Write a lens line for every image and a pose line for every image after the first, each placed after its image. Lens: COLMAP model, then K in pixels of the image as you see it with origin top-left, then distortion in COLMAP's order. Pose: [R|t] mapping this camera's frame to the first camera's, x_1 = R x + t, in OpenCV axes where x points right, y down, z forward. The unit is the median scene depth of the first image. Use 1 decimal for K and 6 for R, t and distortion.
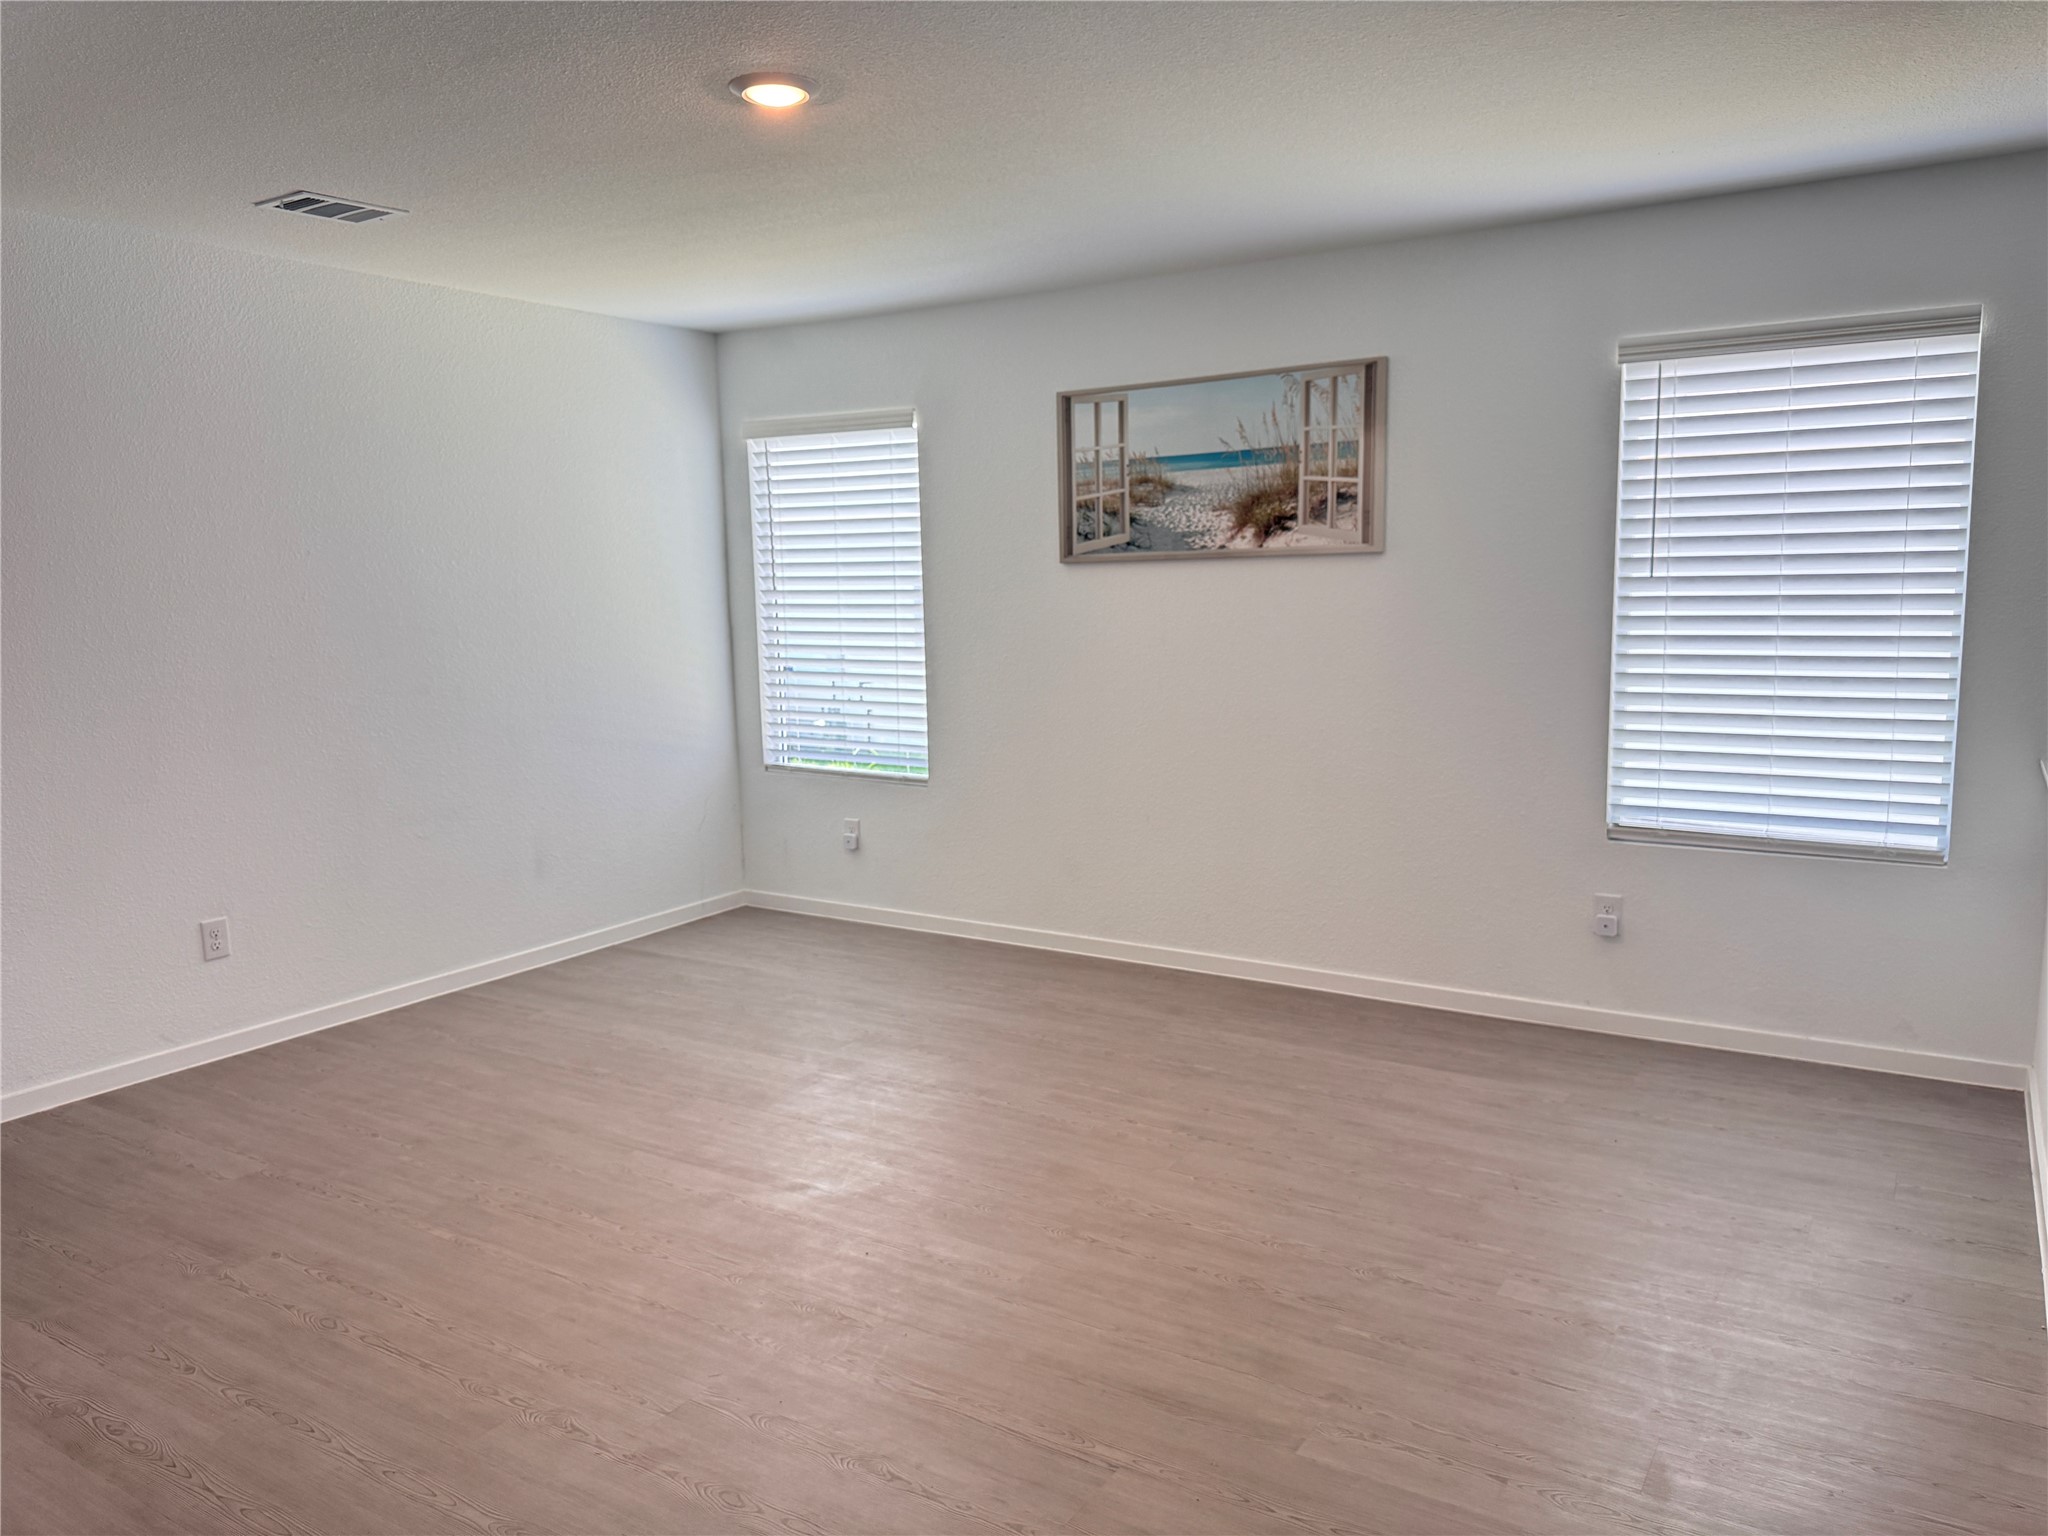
lens RADIAL K [[1462.2, 0, 1024.5], [0, 1462.2, 795.5], [0, 0, 1]] dist [0.020100, -0.042053]
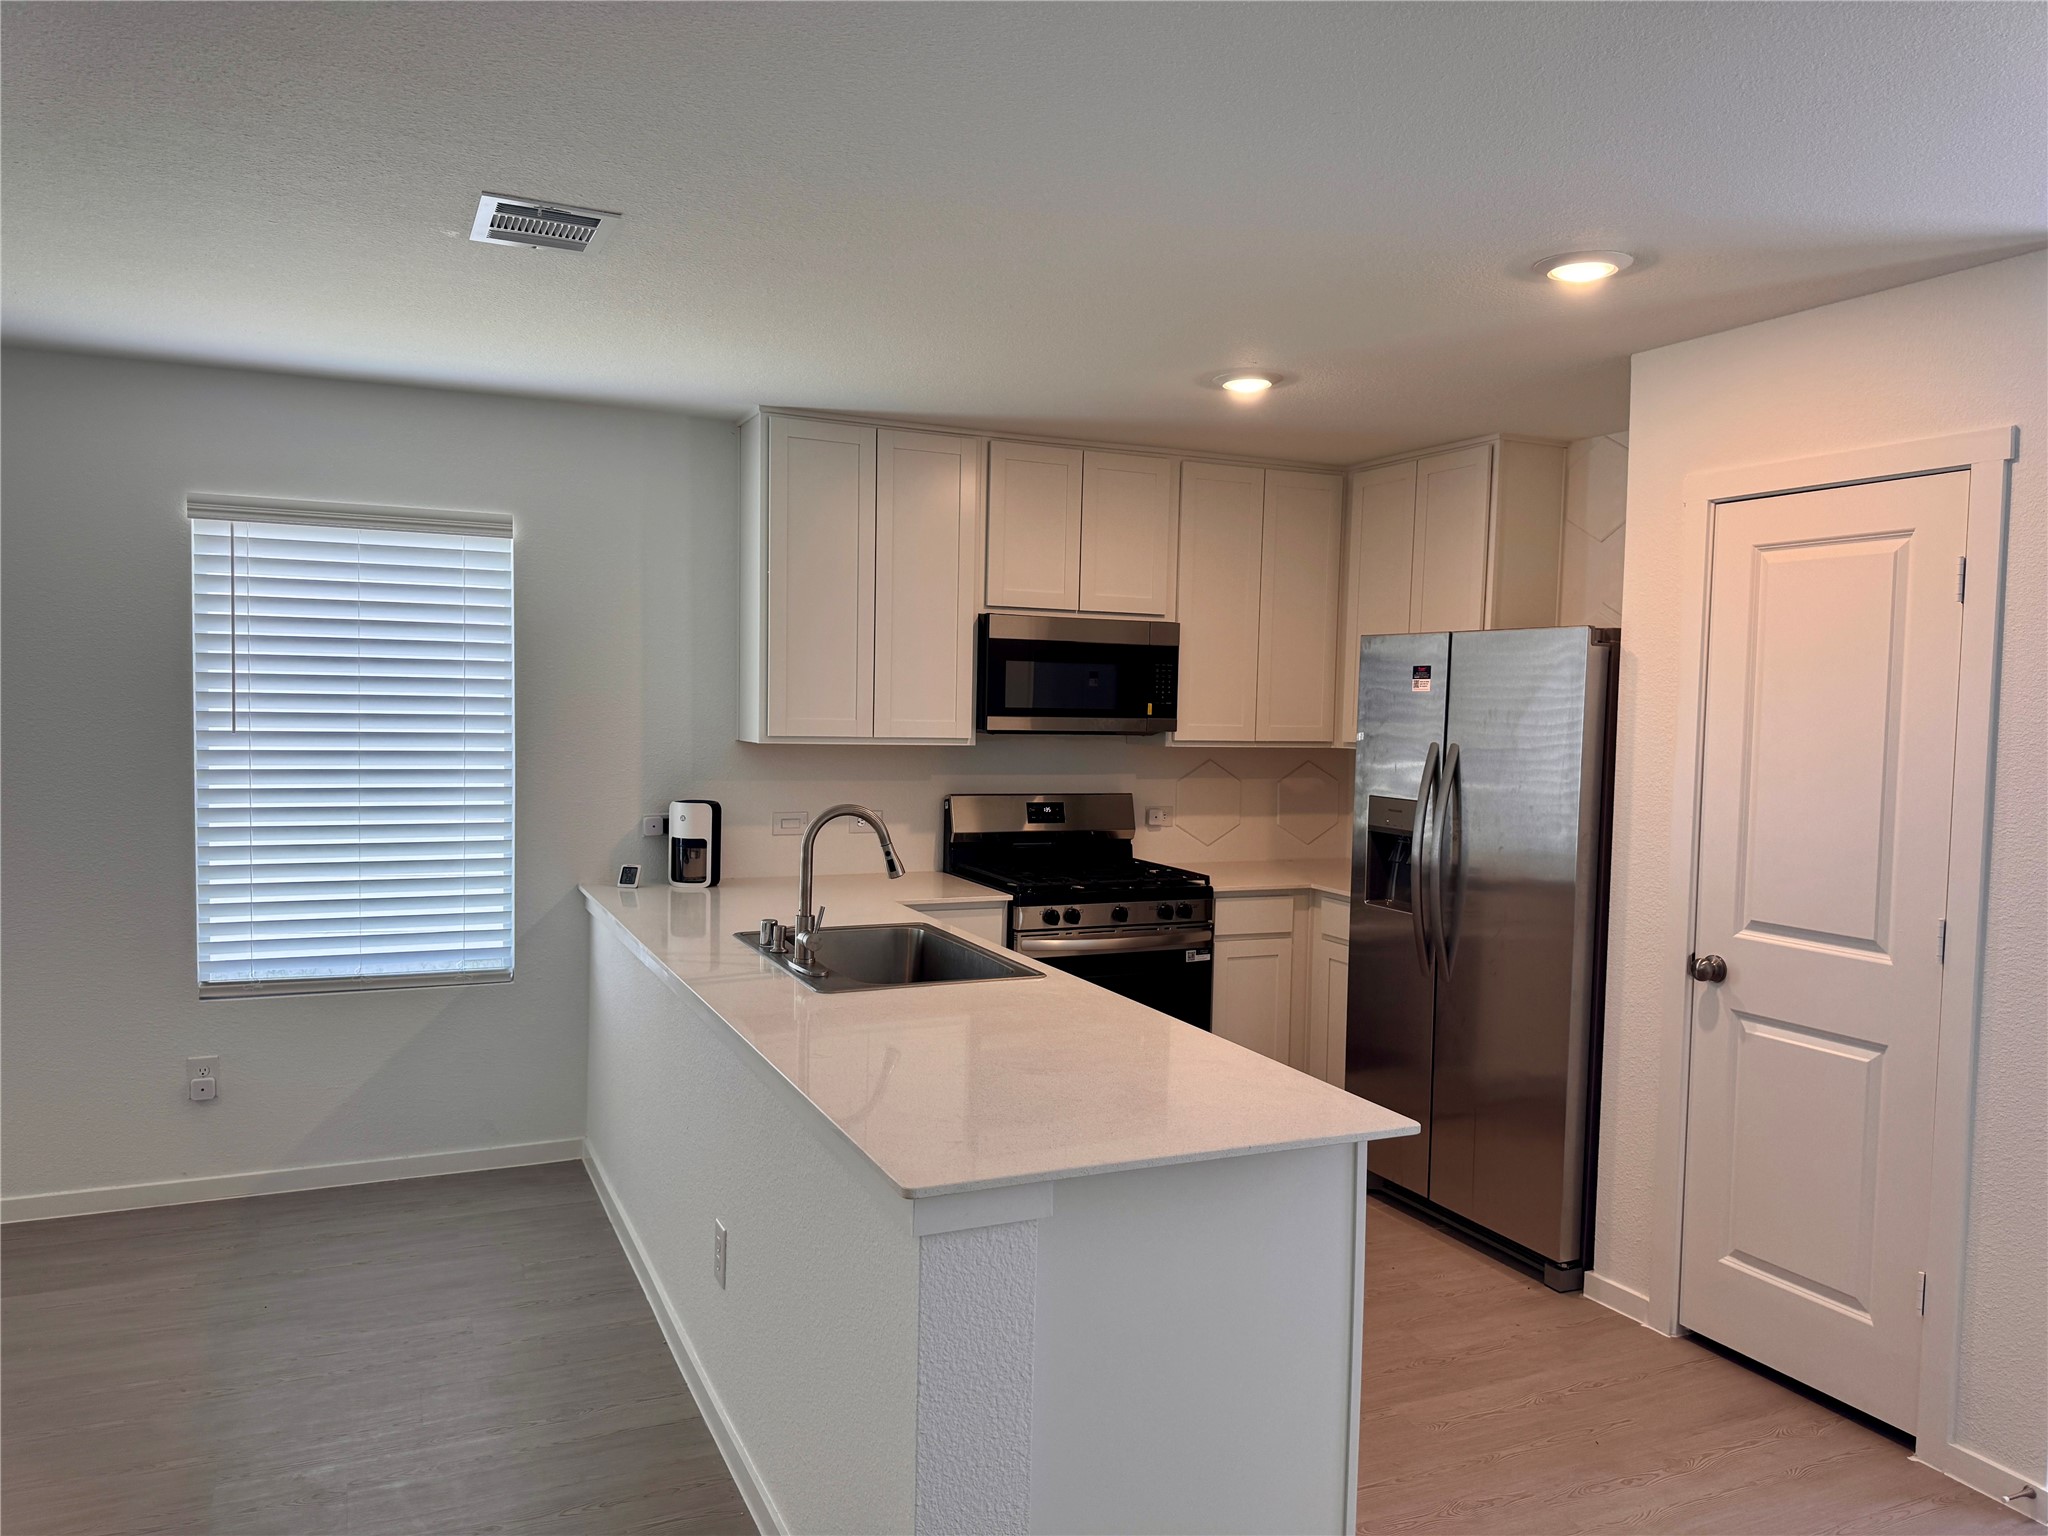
lens RADIAL K [[1462.2, 0, 1035.4], [0, 1462.2, 756.0], [0, 0, 1]] dist [0.020100, -0.042053]
pose [[0.513079, -0.000286, 0.858341, -0.152121], [0.094840, 0.993896, -0.056361, -0.023398], [-0.853086, 0.110323, 0.509974, 0.021804]]
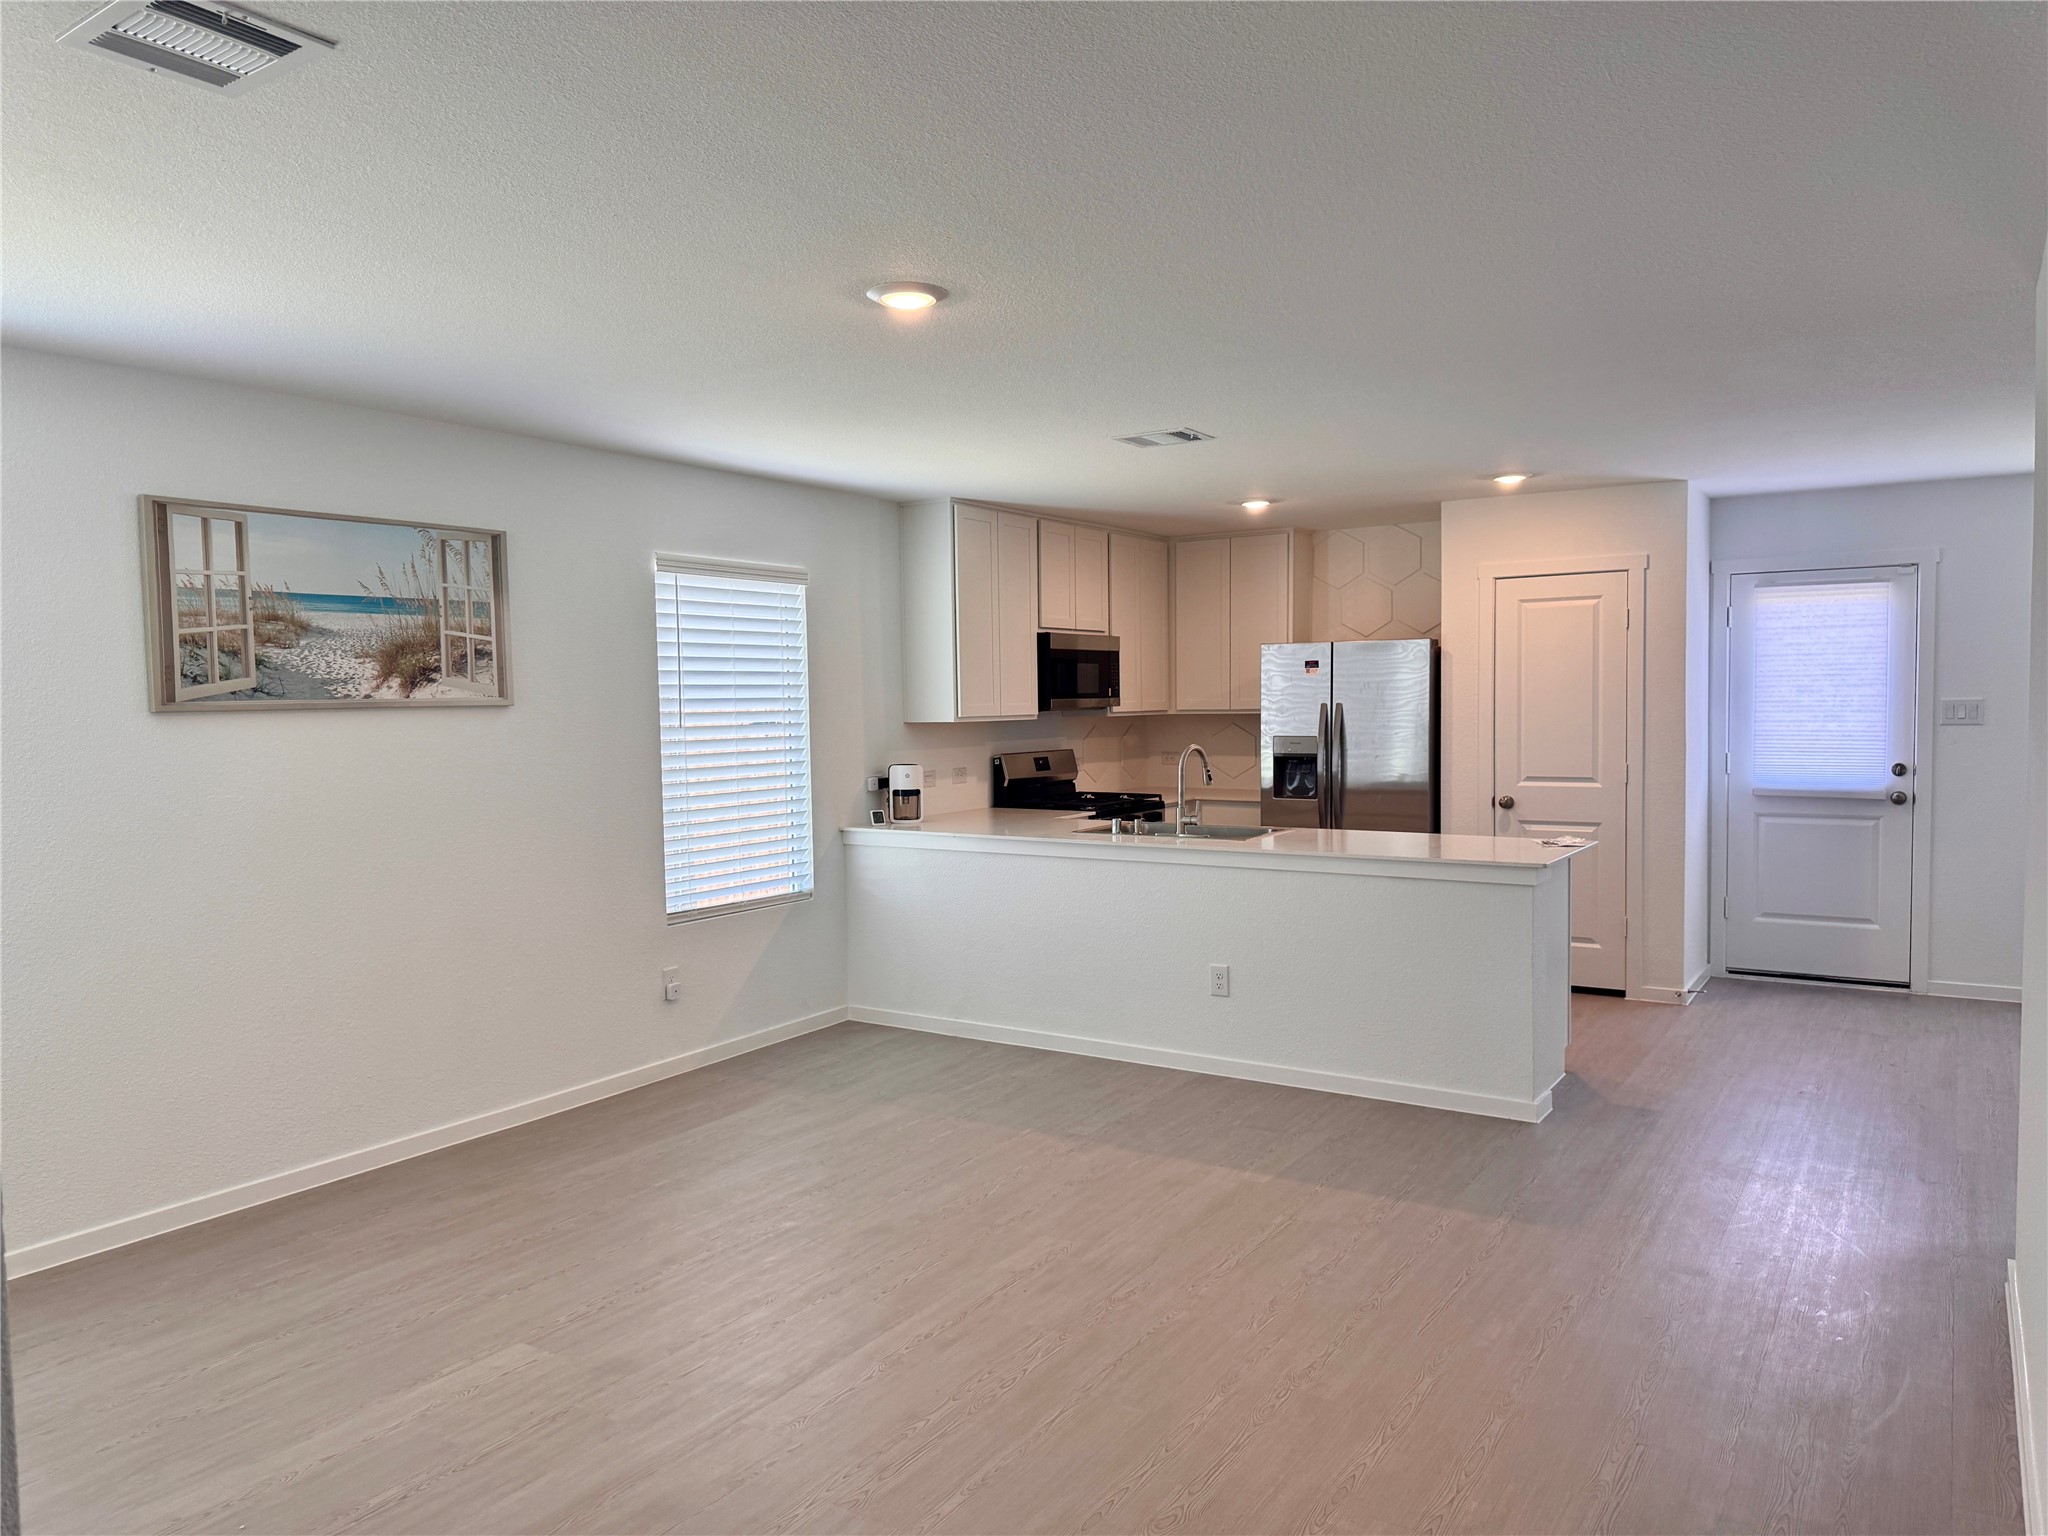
lens RADIAL K [[1462.2, 0, 997.0], [0, 1462.2, 763.9], [0, 0, 1]] dist [0.020100, -0.042053]
pose [[-0.021673, -0.020859, 0.999547, -0.956343], [0.165013, 0.985996, 0.024154, -0.099832], [-0.986053, 0.165461, -0.017928, 0.745545]]
